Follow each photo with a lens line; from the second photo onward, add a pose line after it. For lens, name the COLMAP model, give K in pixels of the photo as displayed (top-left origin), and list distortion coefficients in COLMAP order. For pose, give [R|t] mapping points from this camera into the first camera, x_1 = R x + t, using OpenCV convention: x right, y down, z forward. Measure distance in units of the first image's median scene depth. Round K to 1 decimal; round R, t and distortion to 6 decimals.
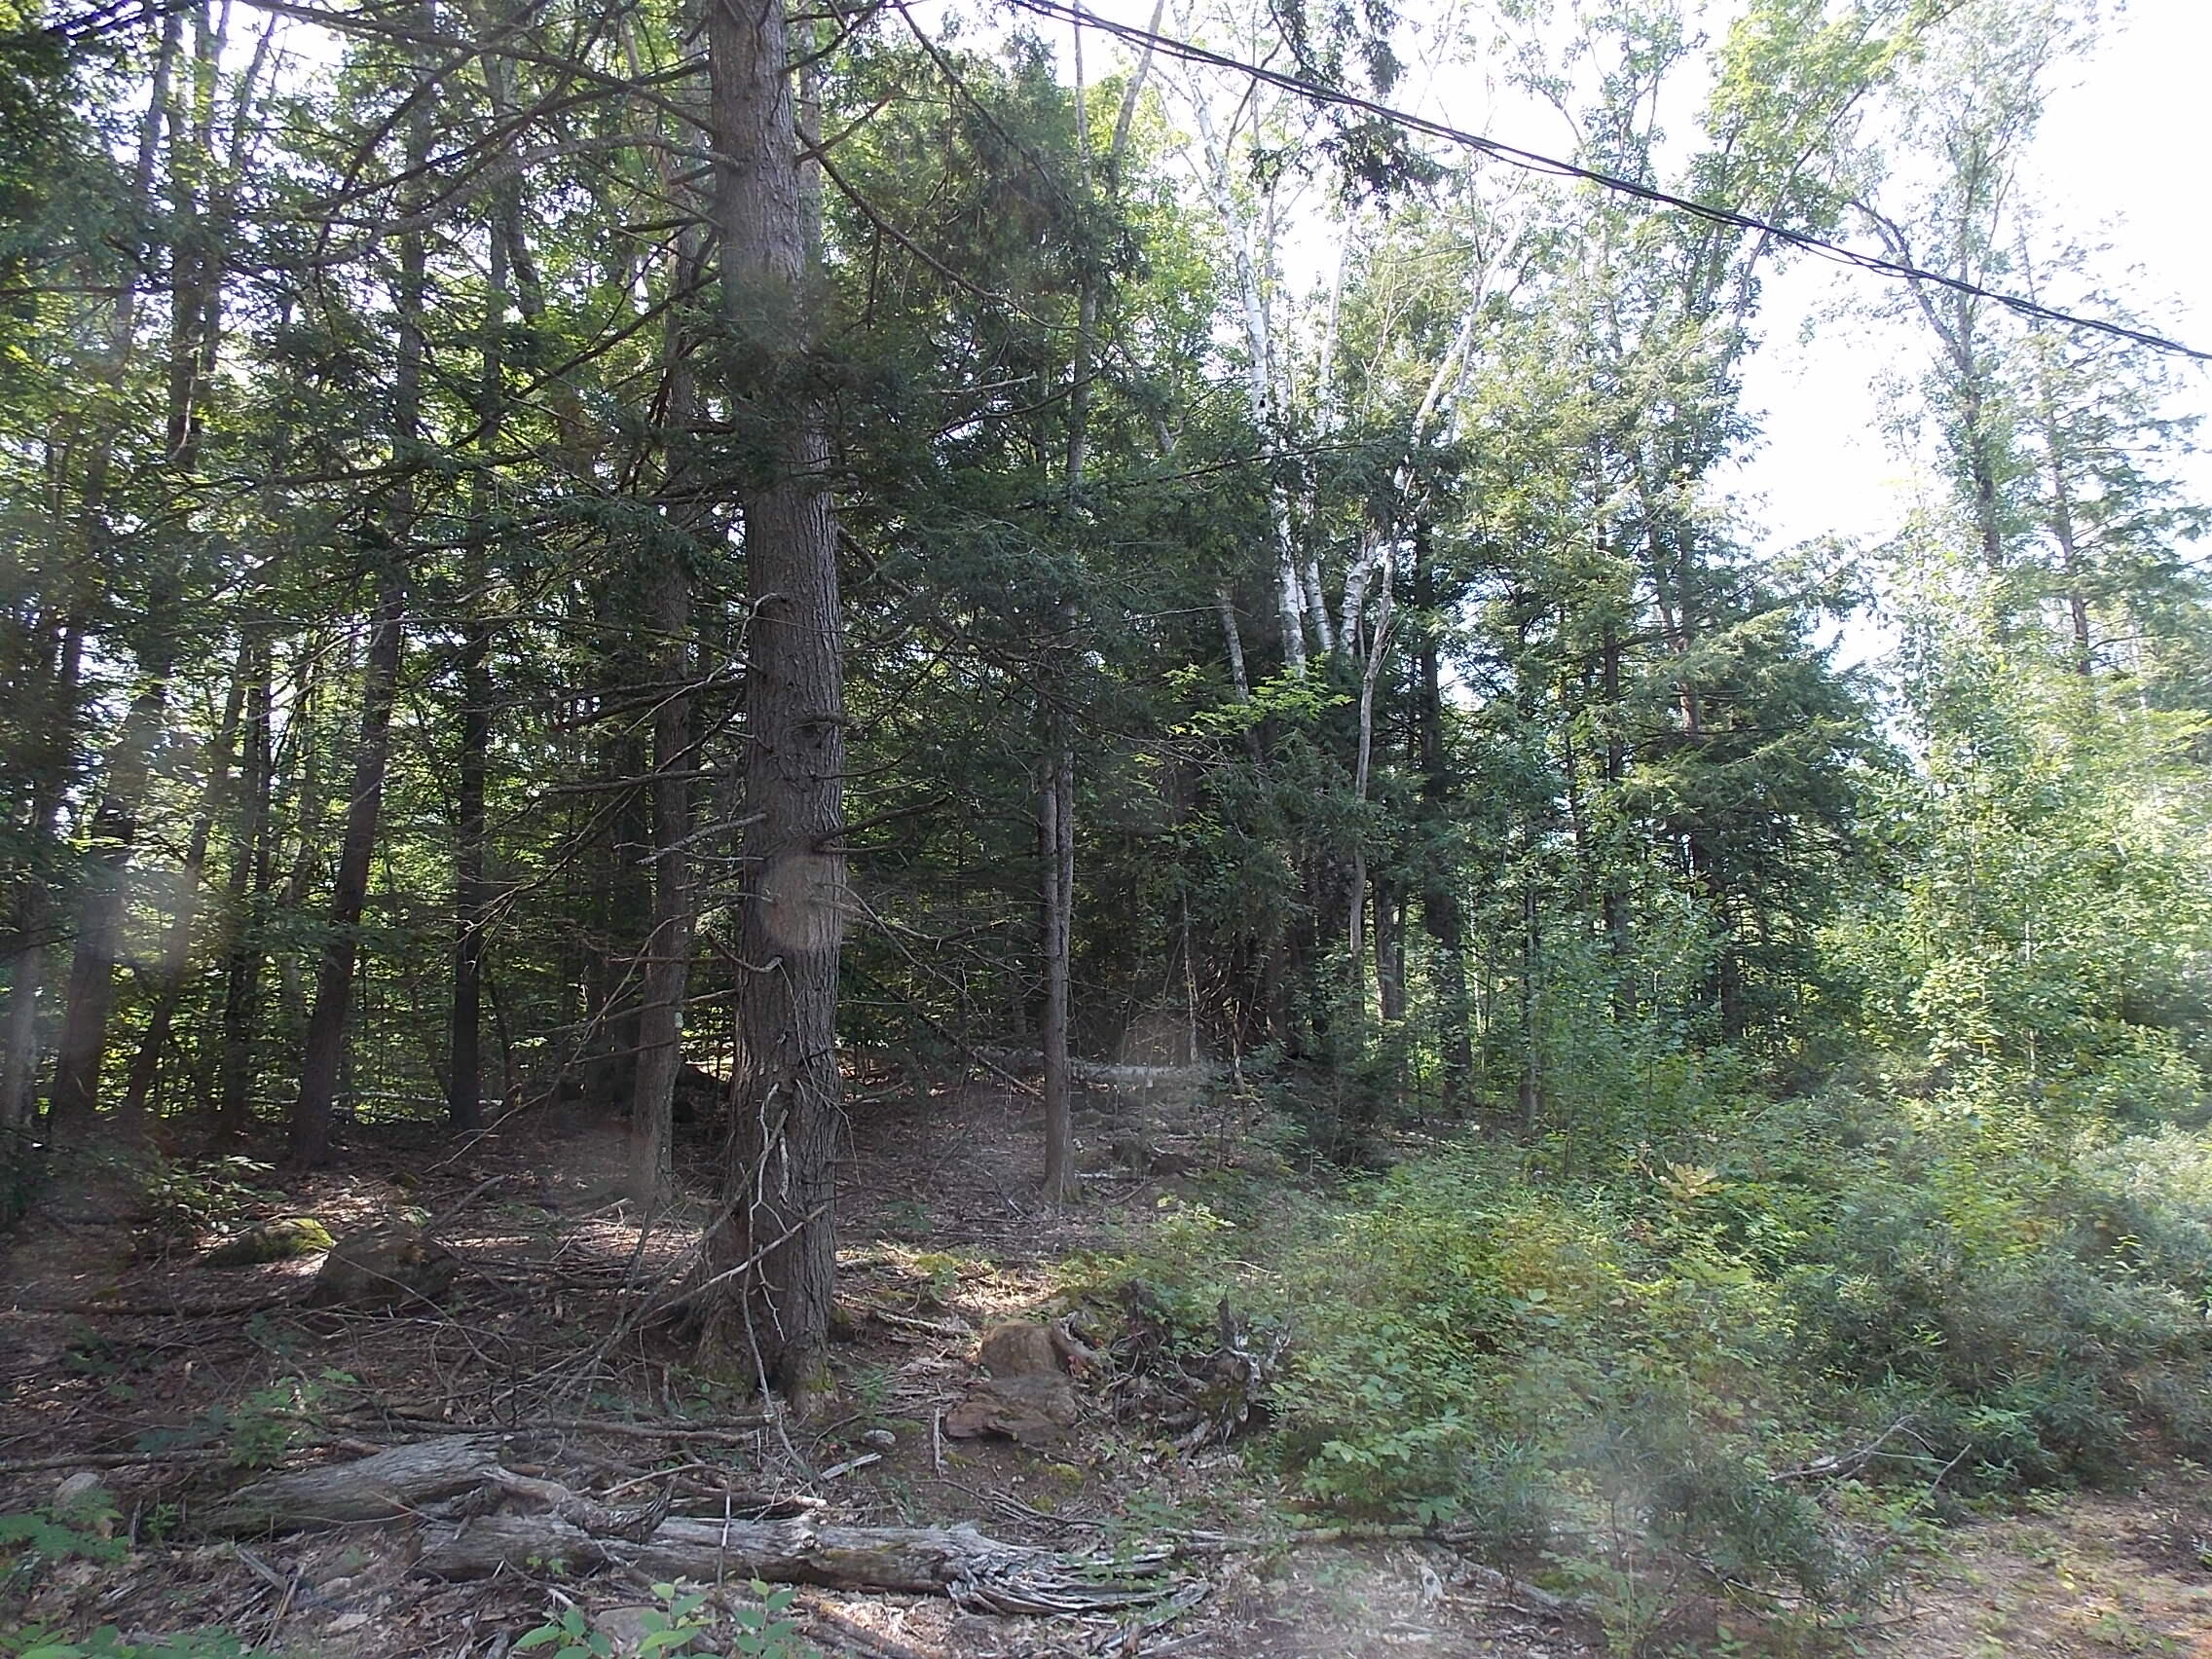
lens RADIAL K [[1461.0, 0, 1106.0], [0, 1461.0, 829.5], [0, 0, 1]] dist [-0.003217, 0.003665]
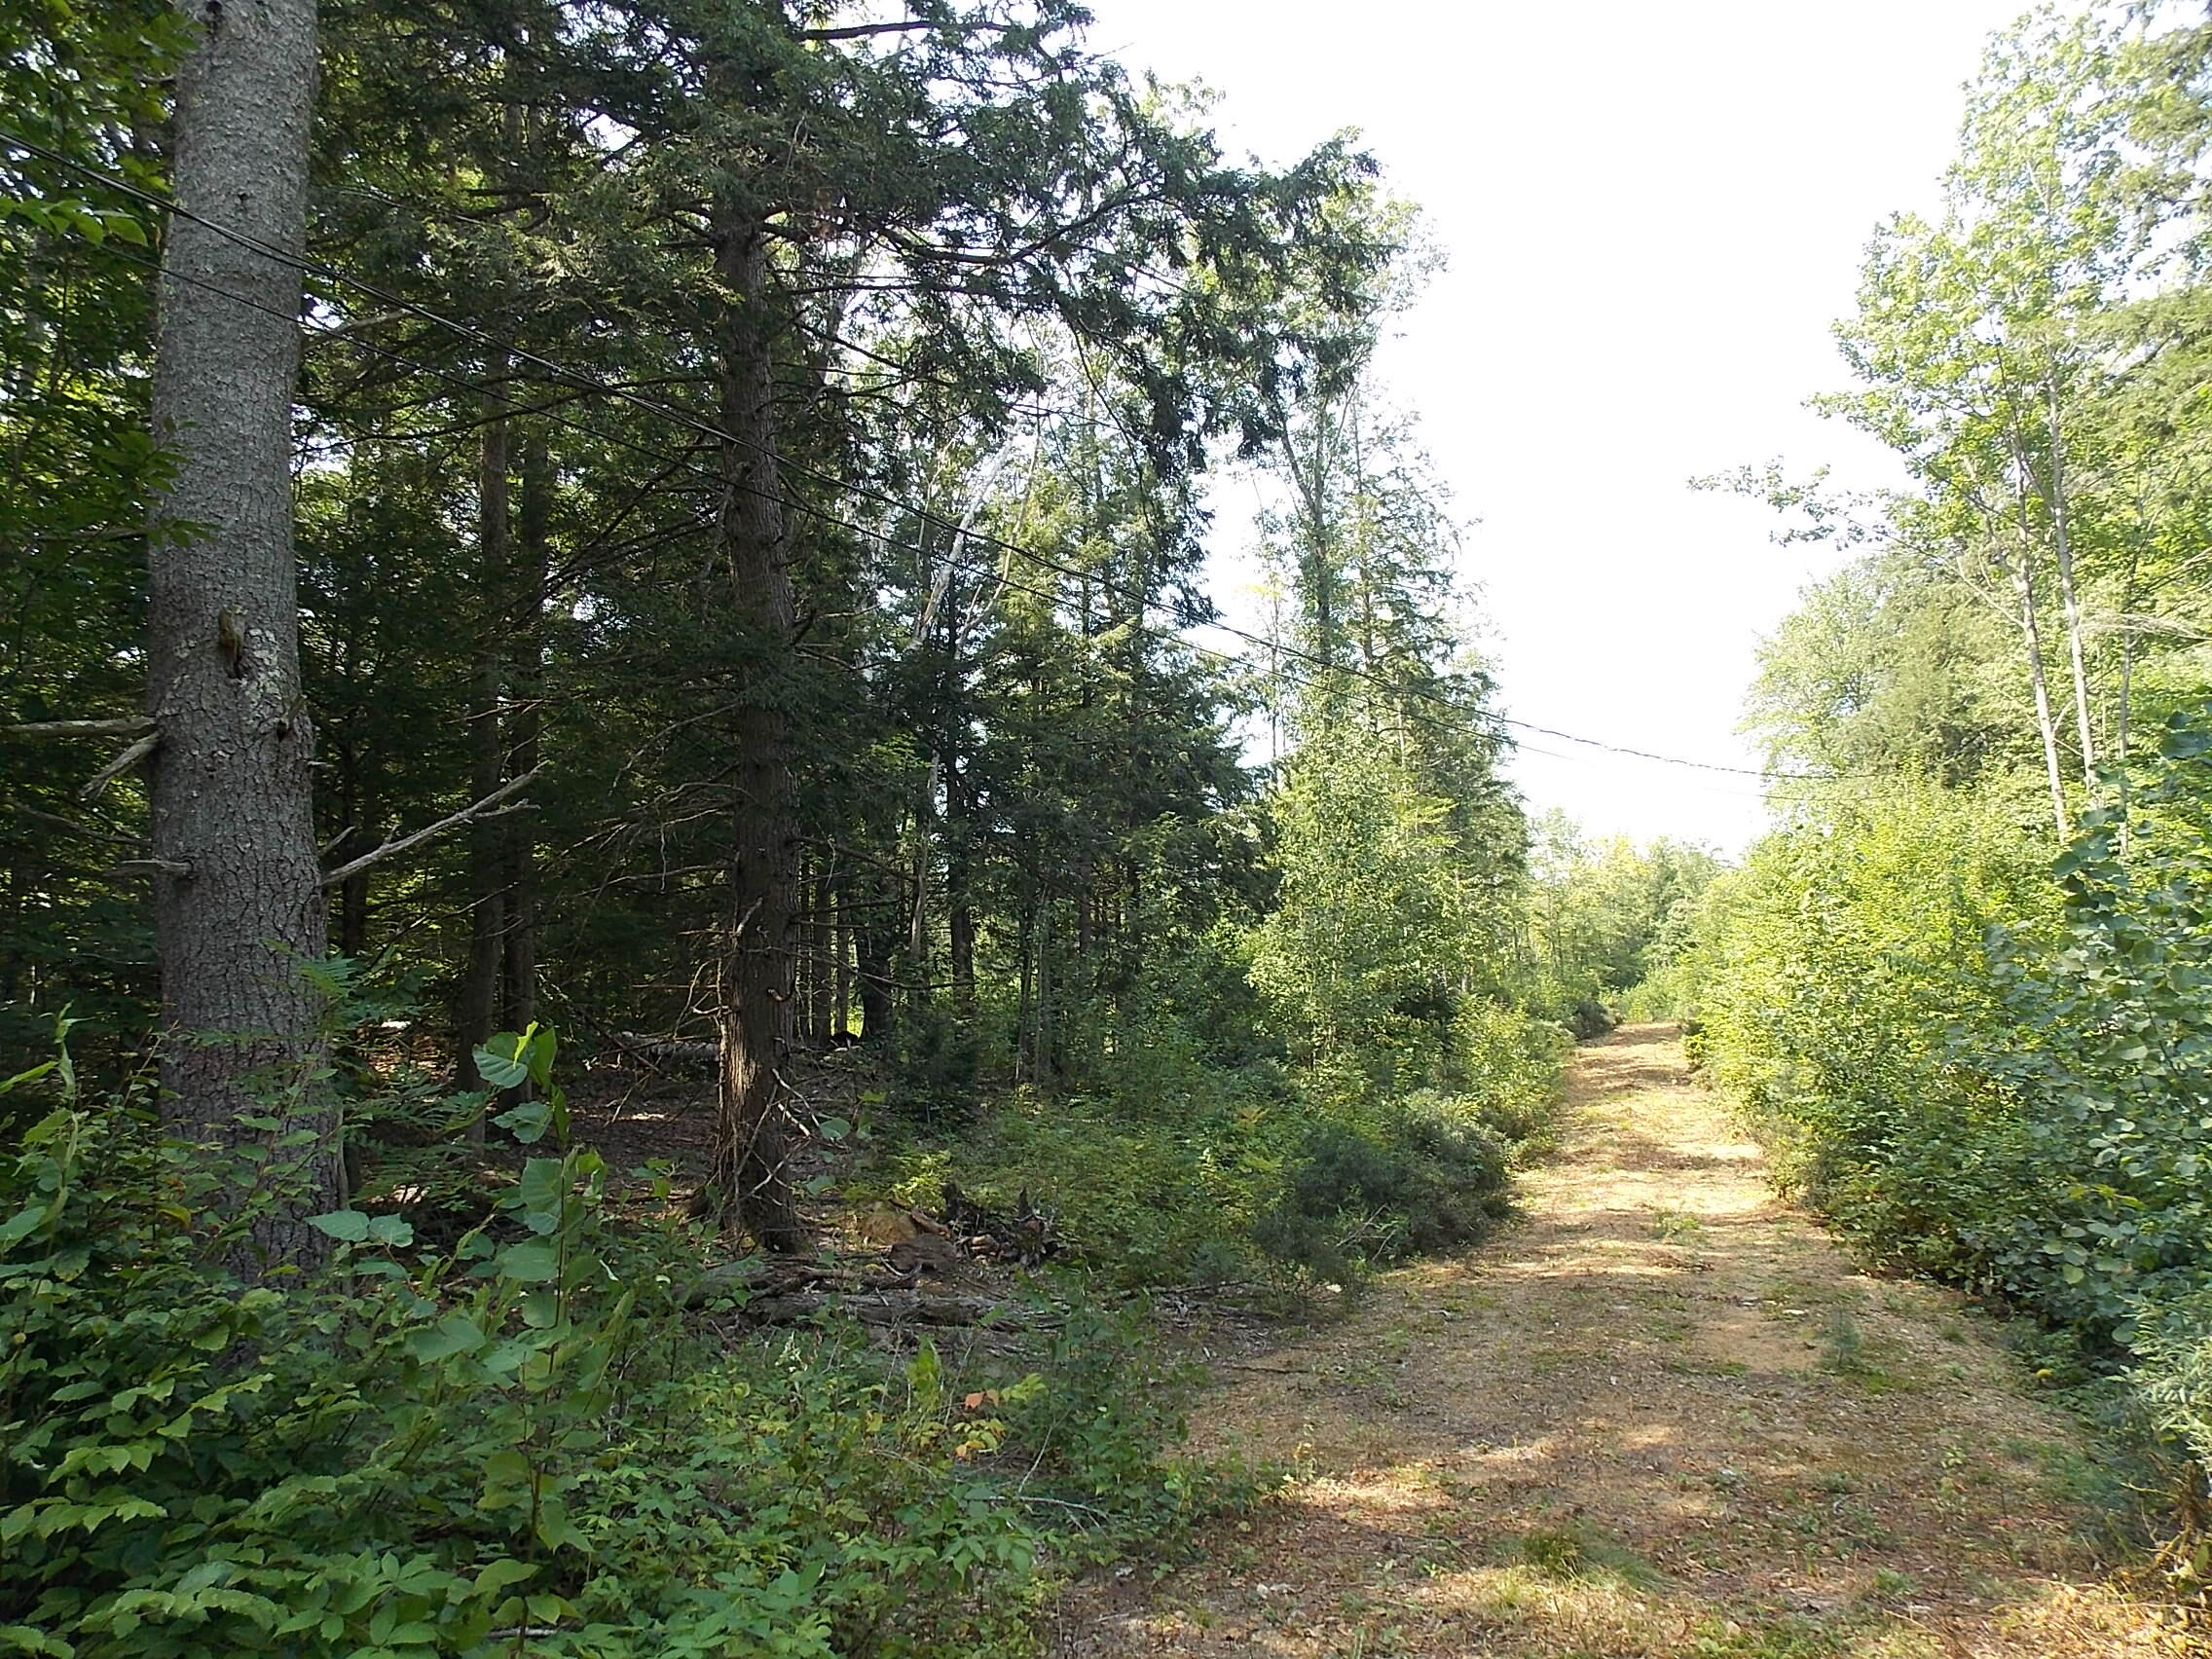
lens RADIAL K [[1461.0, 0, 1106.0], [0, 1461.0, 829.5], [0, 0, 1]] dist [-0.003217, 0.003665]
pose [[0.904110, 0.058636, 0.423257, -0.123735], [-0.067054, 0.997737, 0.005011, -0.025244], [-0.422005, -0.032912, 0.905996, -0.126291]]
